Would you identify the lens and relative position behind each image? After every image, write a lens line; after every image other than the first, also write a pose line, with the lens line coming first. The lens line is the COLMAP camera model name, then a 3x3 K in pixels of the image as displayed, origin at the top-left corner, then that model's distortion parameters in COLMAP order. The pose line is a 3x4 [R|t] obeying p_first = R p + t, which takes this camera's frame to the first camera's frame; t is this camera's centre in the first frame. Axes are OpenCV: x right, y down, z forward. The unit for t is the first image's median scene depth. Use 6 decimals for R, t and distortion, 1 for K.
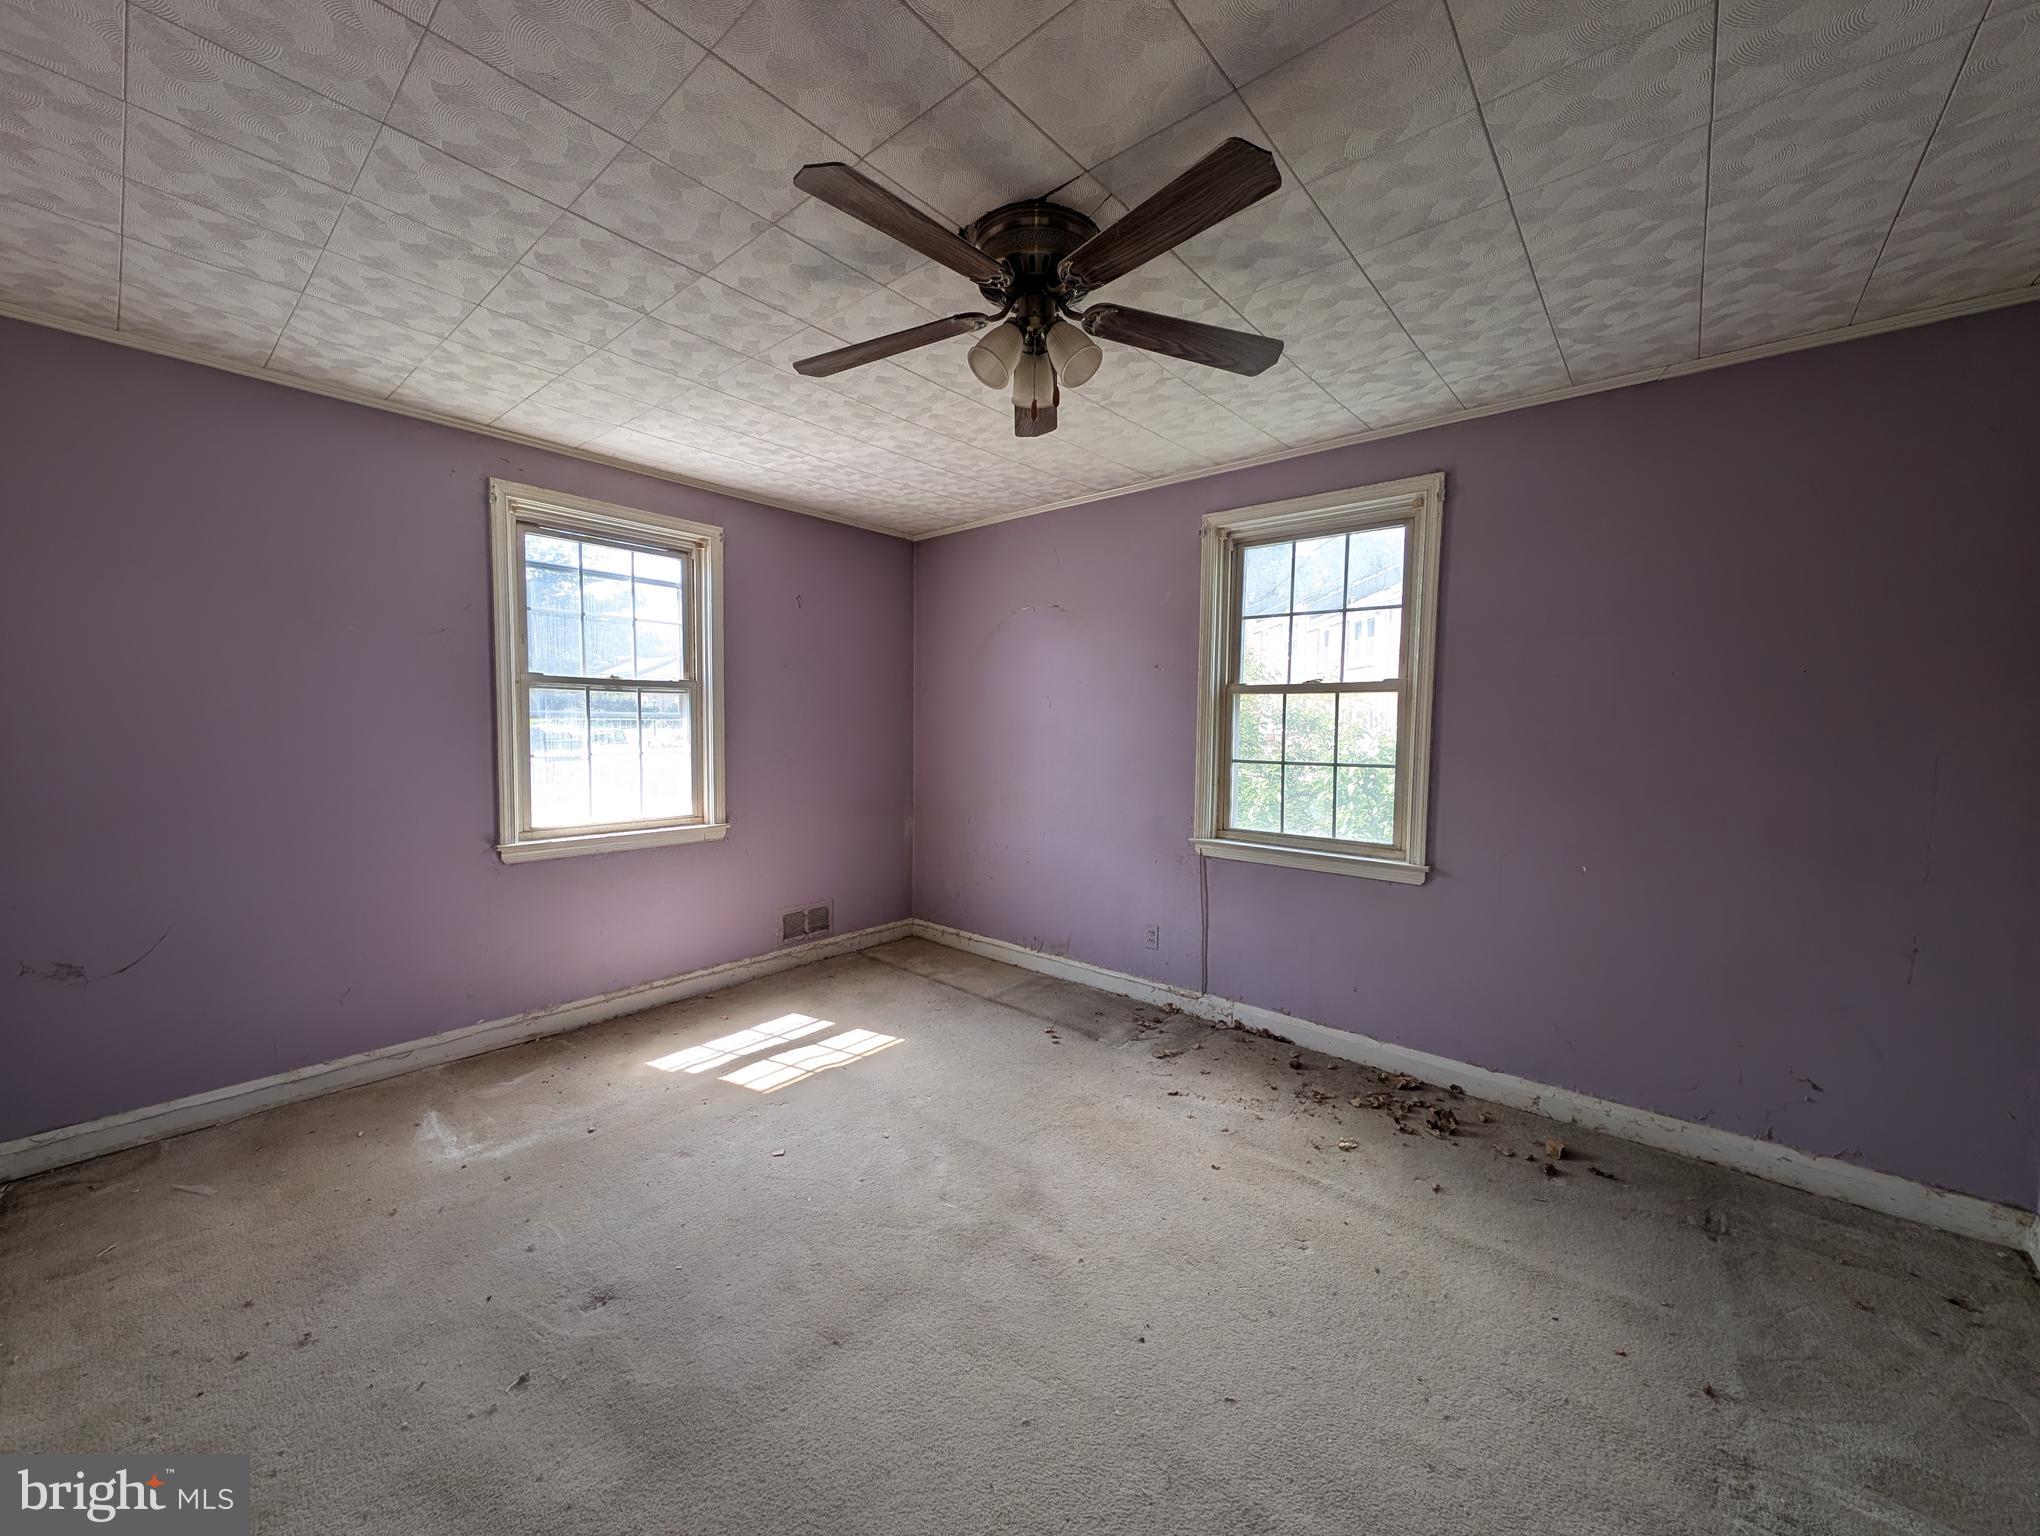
lens RADIAL K [[769.8, 0, 1016.0], [0, 769.8, 763.4], [0, 0, 1]] dist [0.006390, -0.001395]
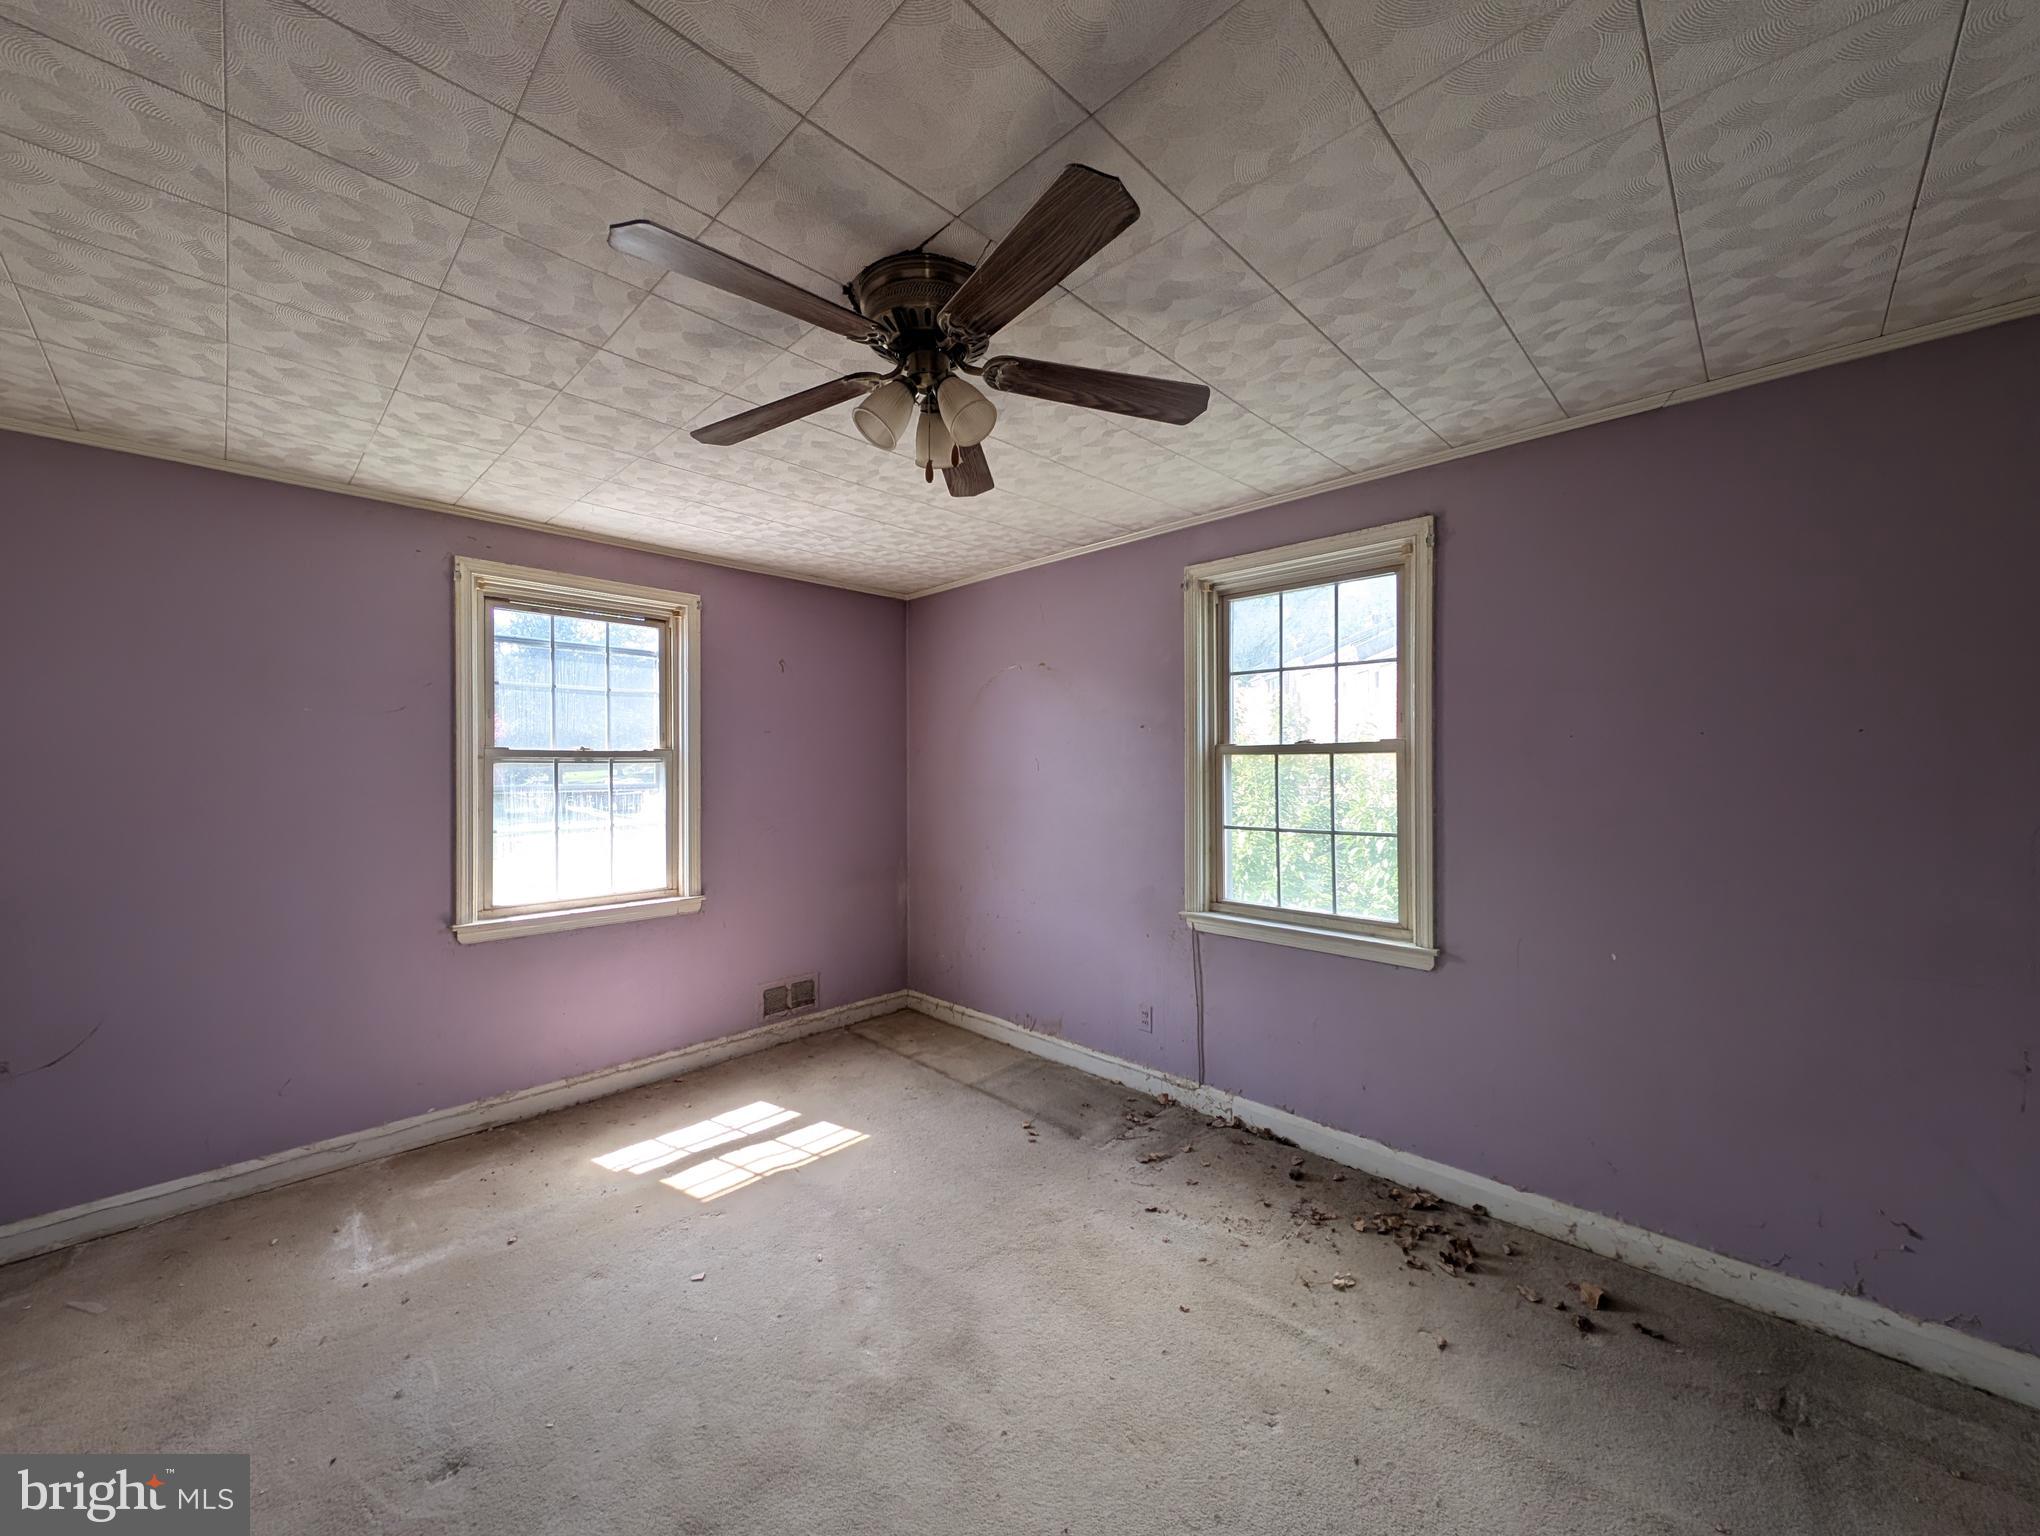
lens RADIAL K [[769.8, 0, 1018.7], [0, 769.8, 763.8], [0, 0, 1]] dist [0.006390, -0.001395]
pose [[0.997640, -0.016104, -0.066751, 0.122834], [0.012127, 0.998151, -0.059563, -0.034779], [0.067587, 0.058613, 0.995990, 0.072881]]
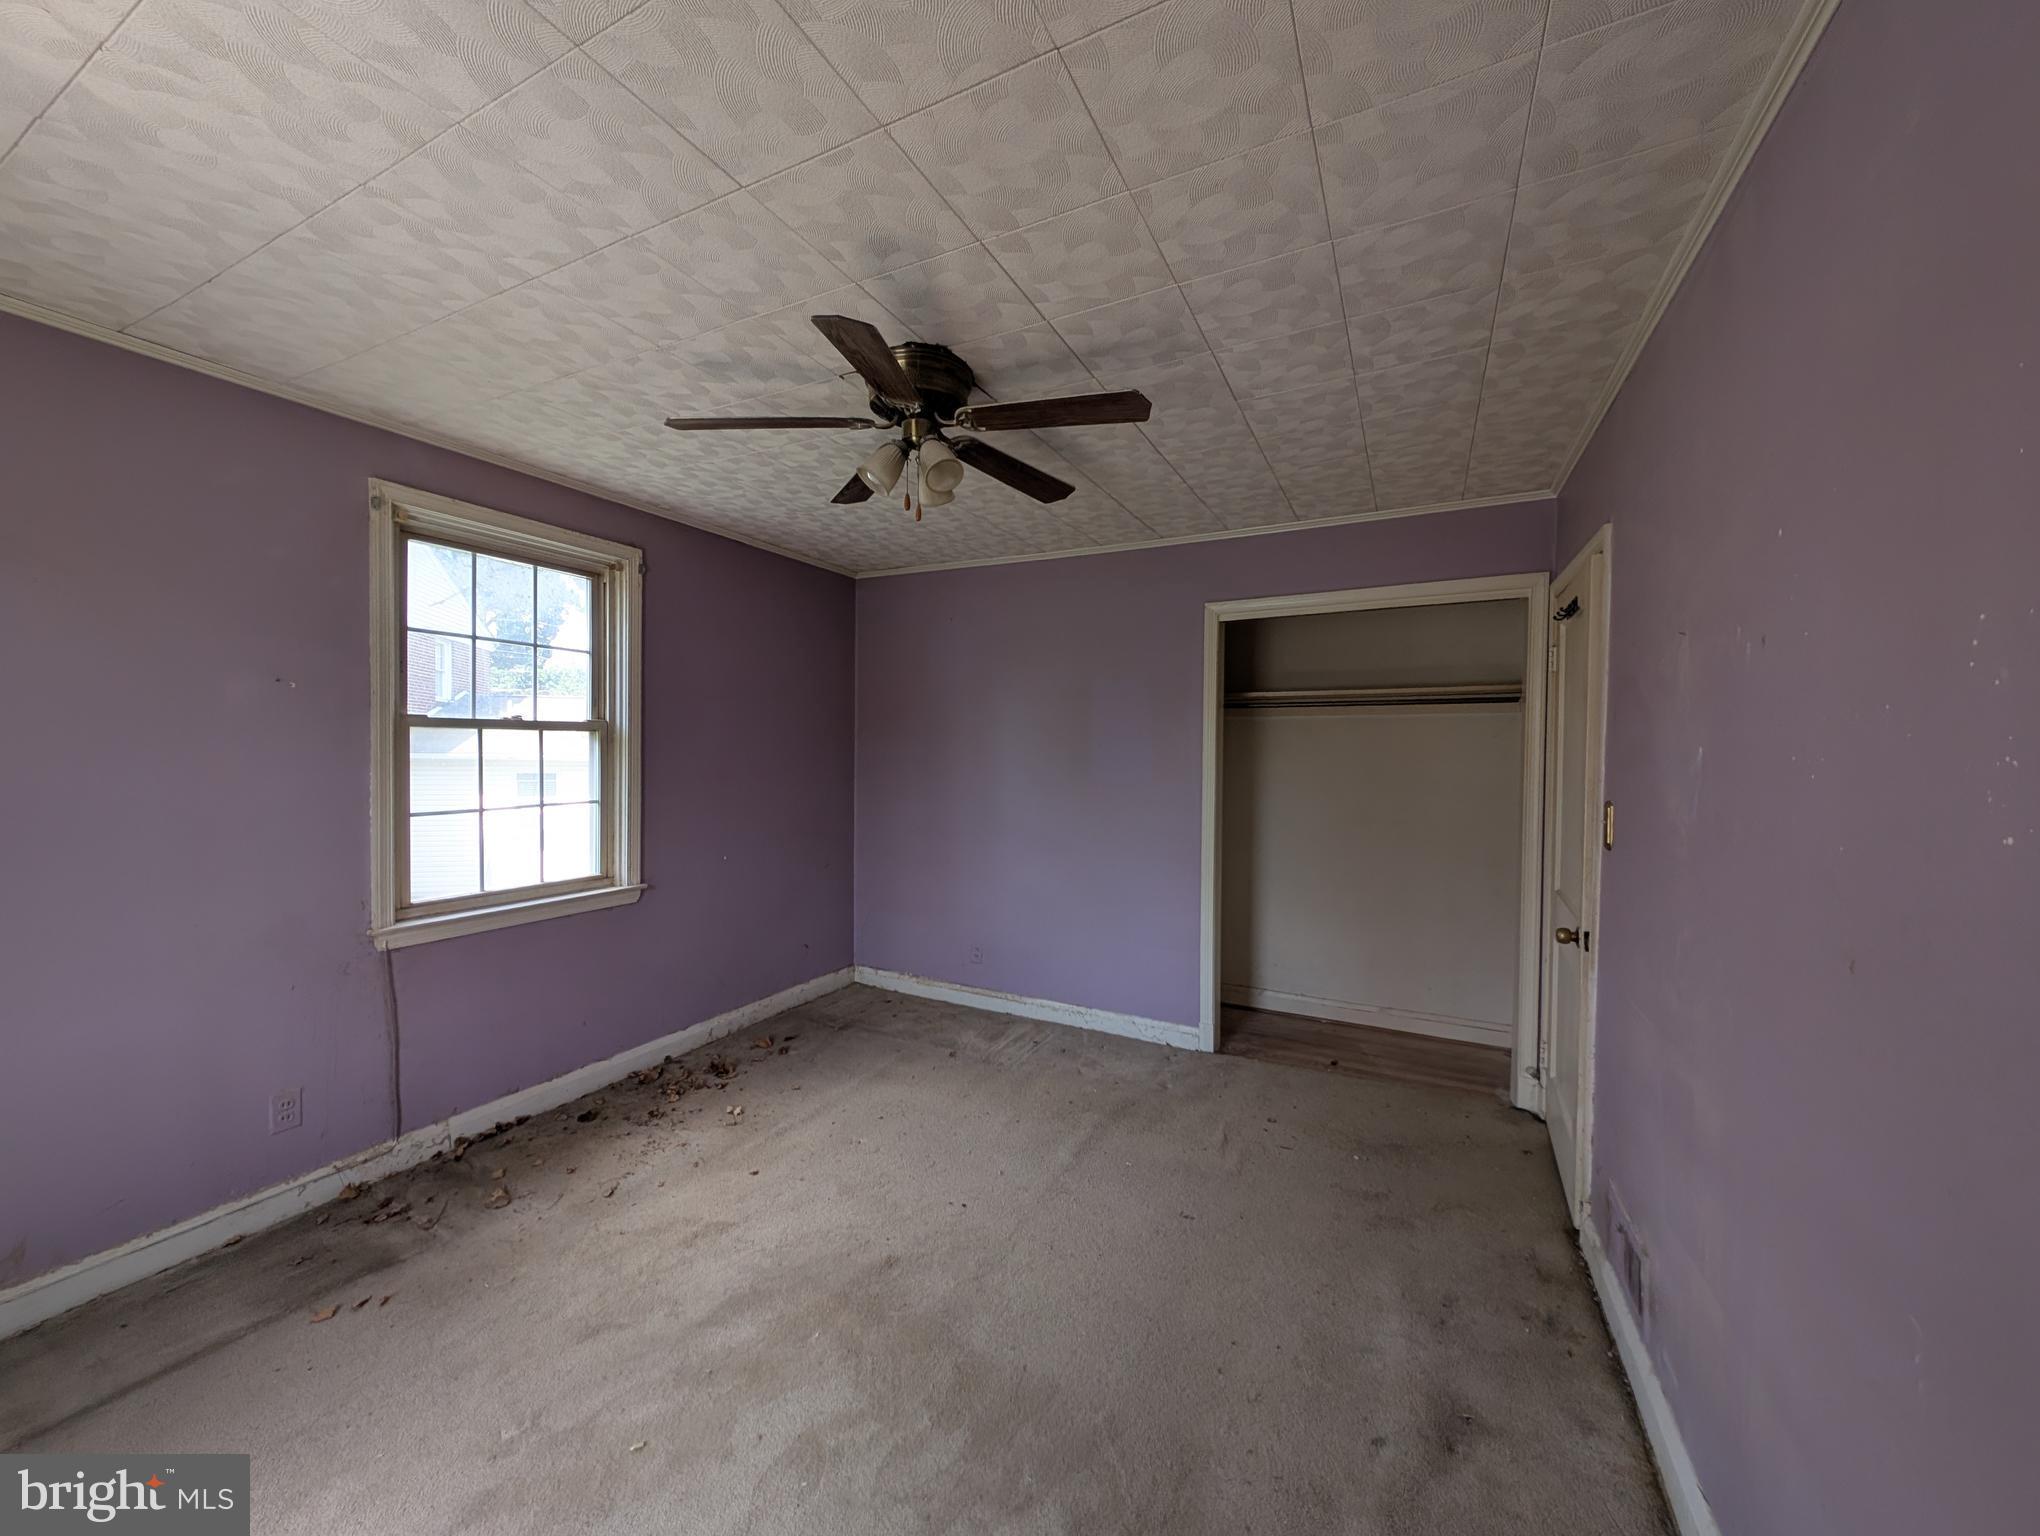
lens RADIAL K [[769.8, 0, 1025.8], [0, 769.8, 765.3], [0, 0, 1]] dist [0.006390, -0.001395]
pose [[-0.236233, -0.038625, 0.970929, -0.759871], [0.042634, 0.997835, 0.050068, -0.081951], [-0.970761, 0.053222, -0.234075, 0.737551]]
